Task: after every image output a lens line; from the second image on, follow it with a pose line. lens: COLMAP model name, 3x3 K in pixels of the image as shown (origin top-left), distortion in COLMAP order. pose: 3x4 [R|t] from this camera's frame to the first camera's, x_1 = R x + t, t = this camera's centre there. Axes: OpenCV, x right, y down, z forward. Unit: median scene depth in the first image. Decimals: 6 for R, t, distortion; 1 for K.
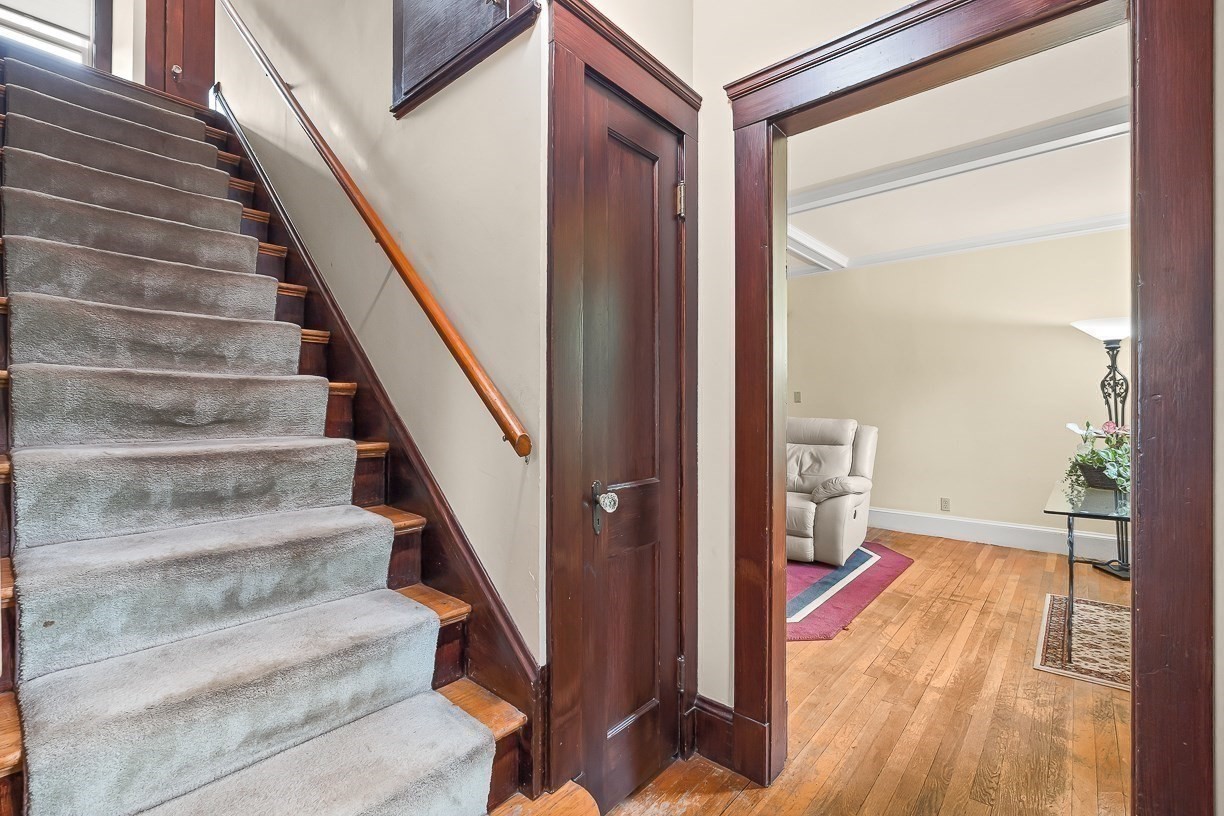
lens RADIAL K [[540.3, 0, 613.5], [0, 540.3, 404.3], [0, 0, 1]] dist [-0.007788, -0.000349]
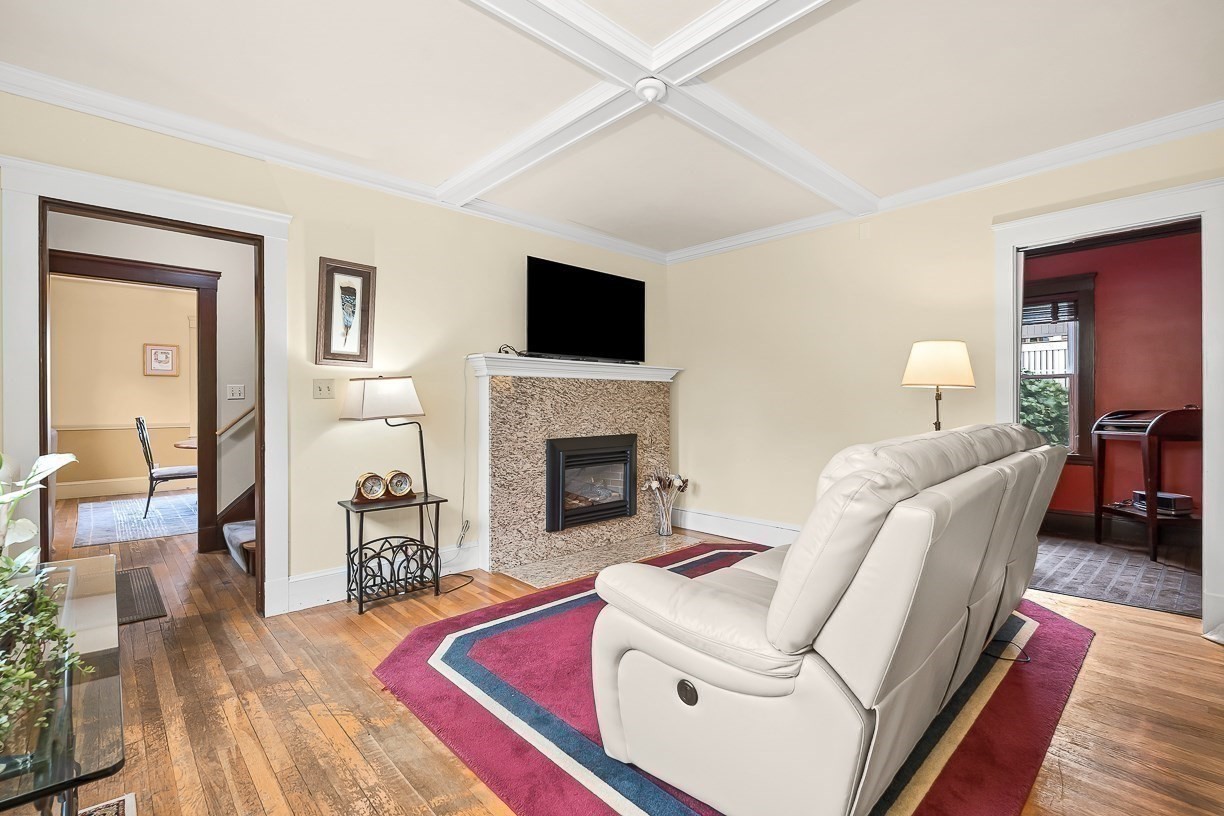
lens RADIAL K [[545.1, 0, 612.1], [0, 545.1, 401.3], [0, 0, 1]] dist [-0.008688, -0.000293]
pose [[-0.101371, 0.000337, -0.994849, 0.868496], [0.007255, 0.999974, -0.000401, 0.003607], [0.994822, -0.007258, -0.101370, 1.039536]]
